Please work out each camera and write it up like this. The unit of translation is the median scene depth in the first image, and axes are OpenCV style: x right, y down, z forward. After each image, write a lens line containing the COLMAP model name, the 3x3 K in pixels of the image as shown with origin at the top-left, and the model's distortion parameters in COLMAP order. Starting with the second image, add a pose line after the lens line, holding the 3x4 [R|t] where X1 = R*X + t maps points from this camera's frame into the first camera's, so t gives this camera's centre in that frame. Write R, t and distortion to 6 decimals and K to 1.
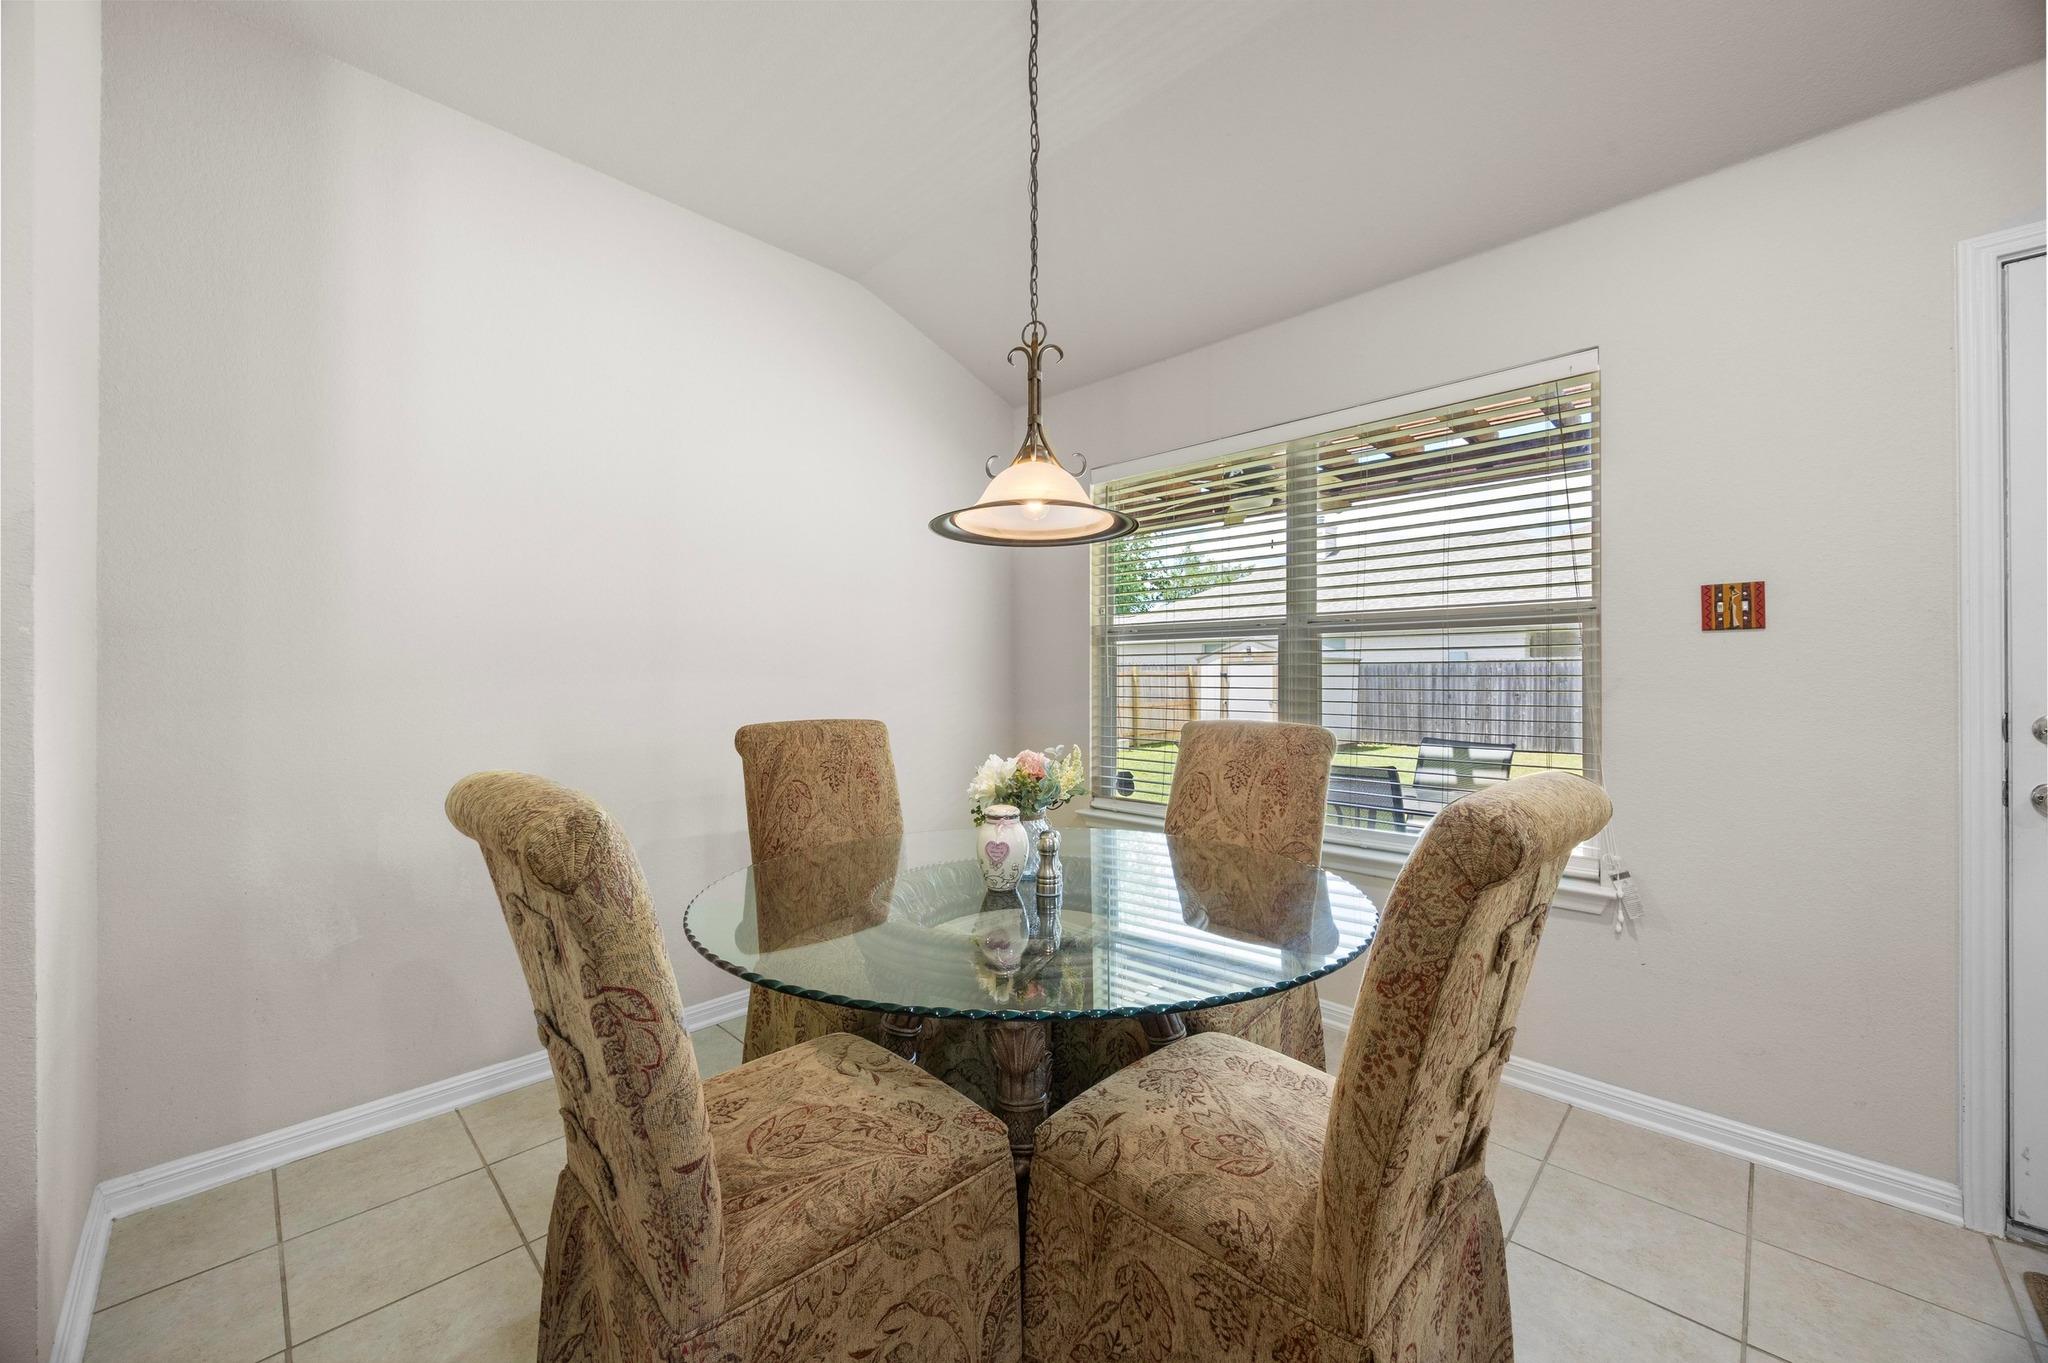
lens RADIAL K [[772.8, 0, 1013.9], [0, 772.8, 677.9], [0, 0, 1]] dist [-0.005555, 0.000487]
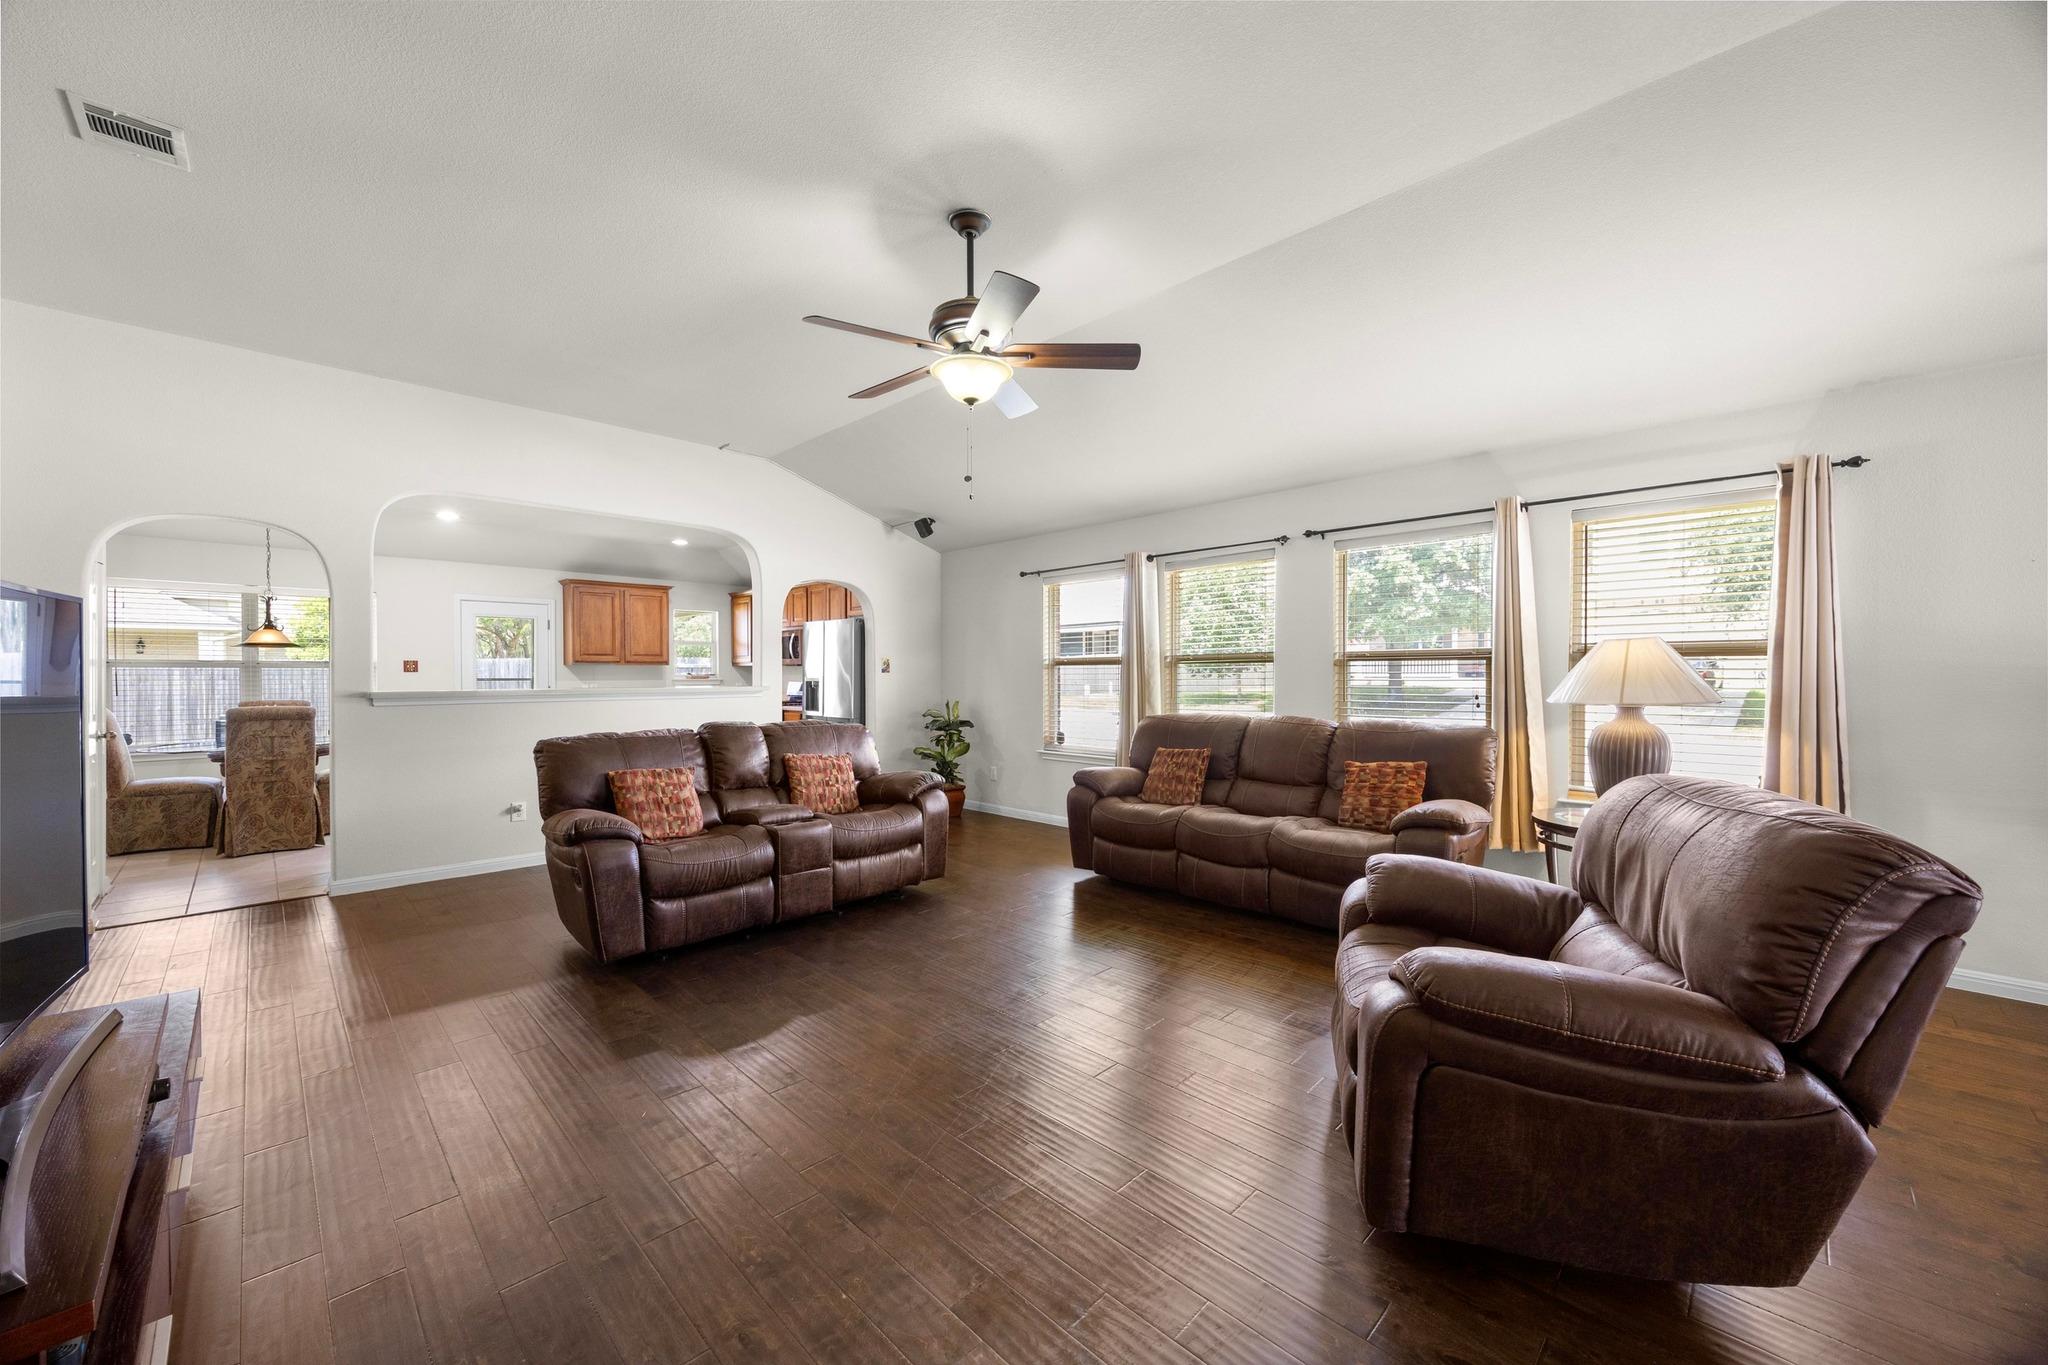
lens RADIAL K [[772.8, 0, 1016.3], [0, 772.8, 679.9], [0, 0, 1]] dist [-0.005555, 0.000487]
pose [[0.005870, -0.010253, 0.999930, -3.137673], [0.000065, 0.999947, 0.010253, -0.062133], [-0.999983, 0.000005, 0.005870, -2.240578]]
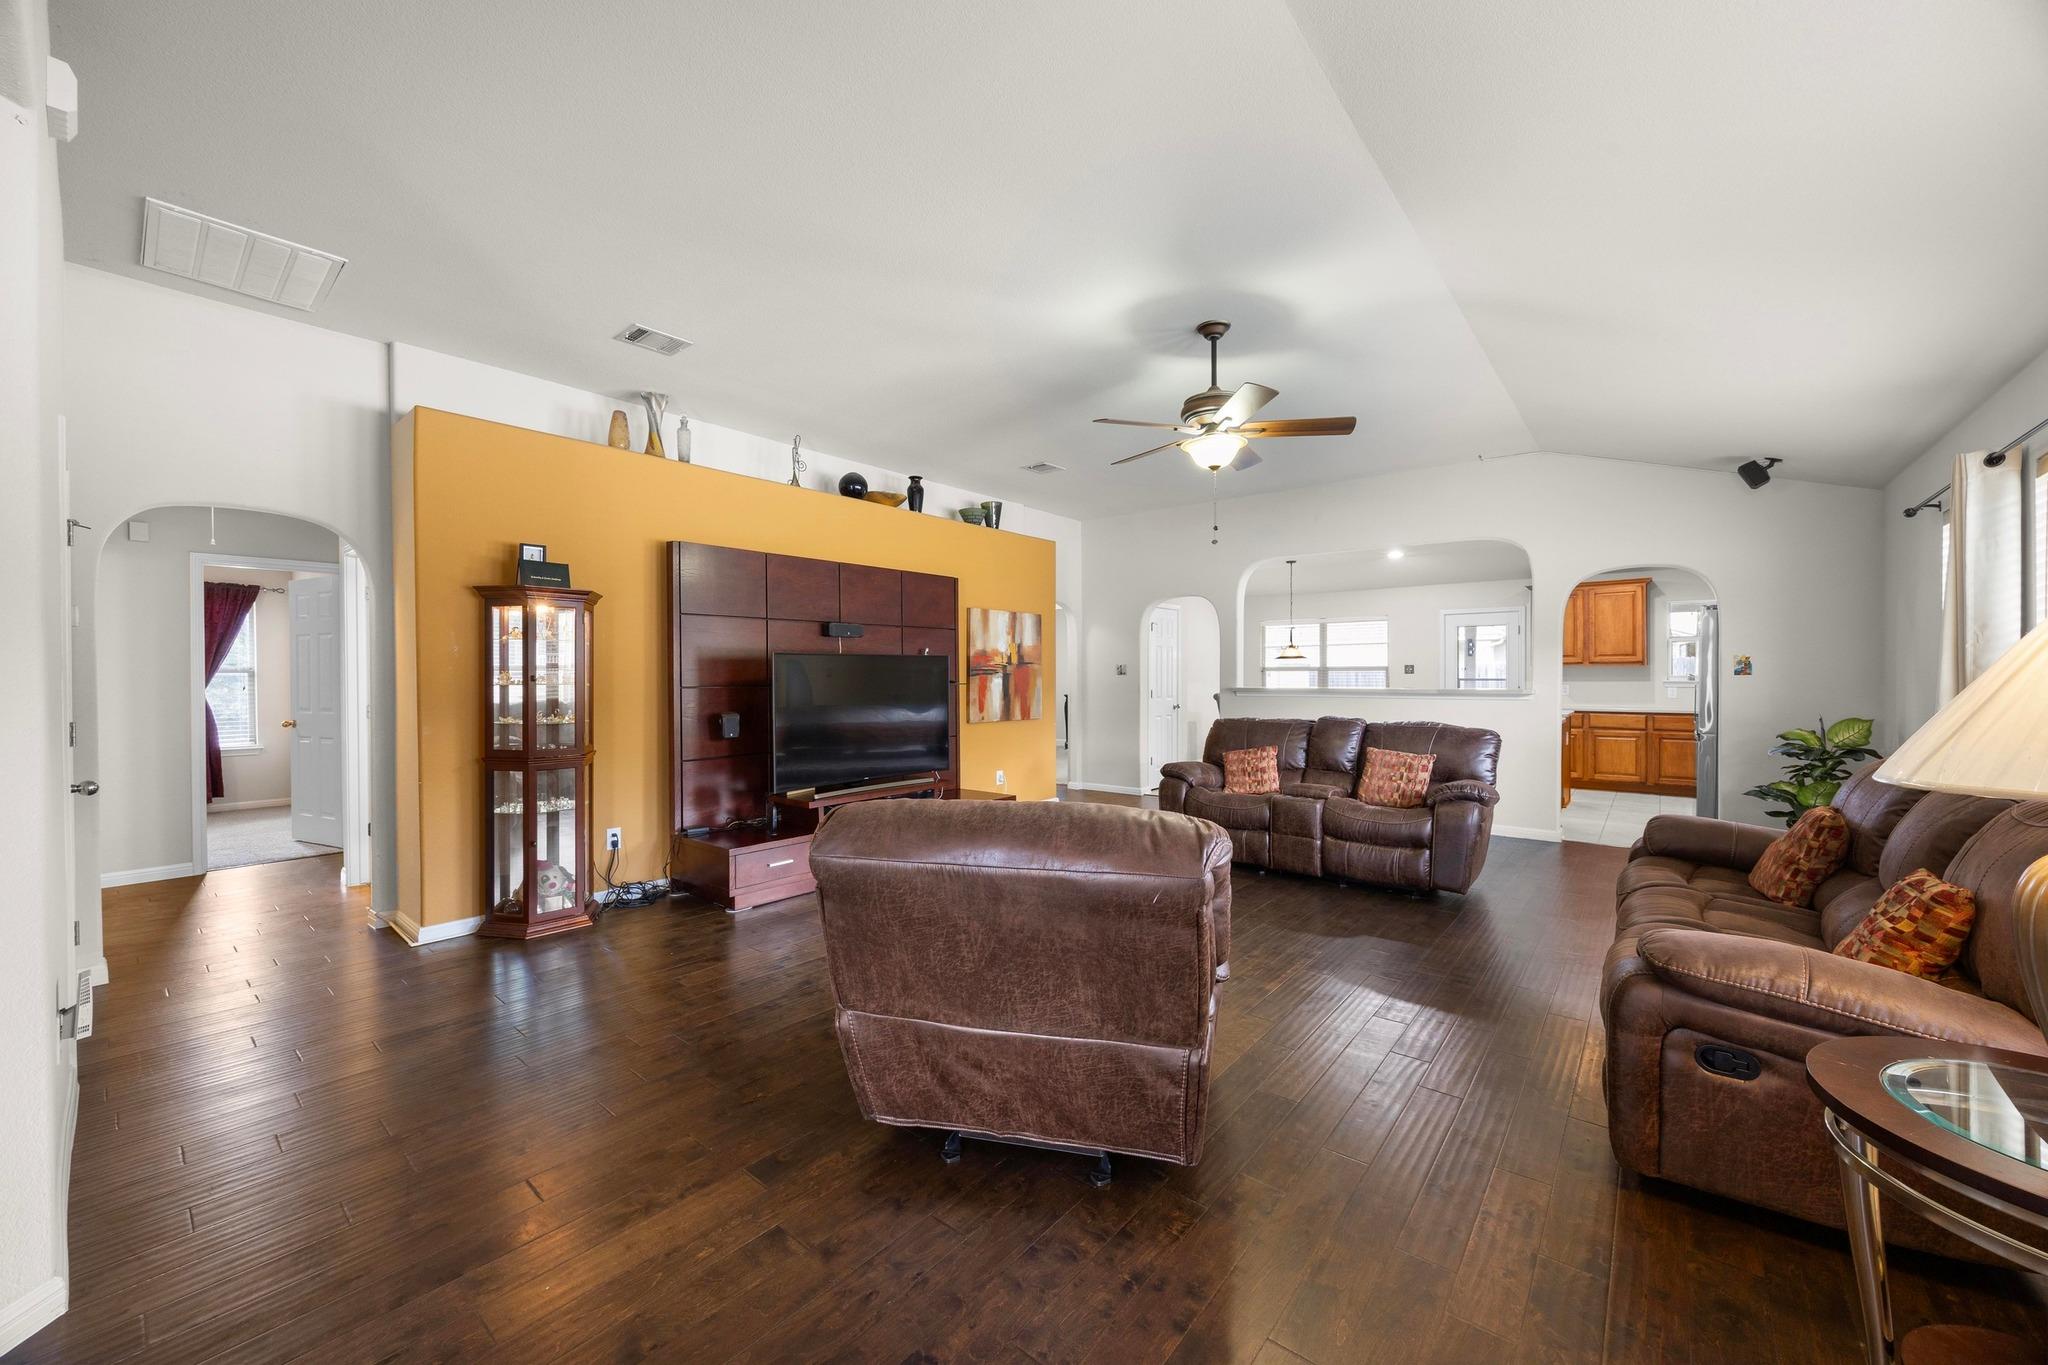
lens RADIAL K [[772.8, 0, 1016.2], [0, 772.8, 680.4], [0, 0, 1]] dist [-0.005555, 0.000487]
pose [[0.996420, -0.006158, 0.084315, -2.242975], [0.005370, 0.999940, 0.009568, -0.081148], [-0.084369, -0.009081, 0.996393, -4.120596]]
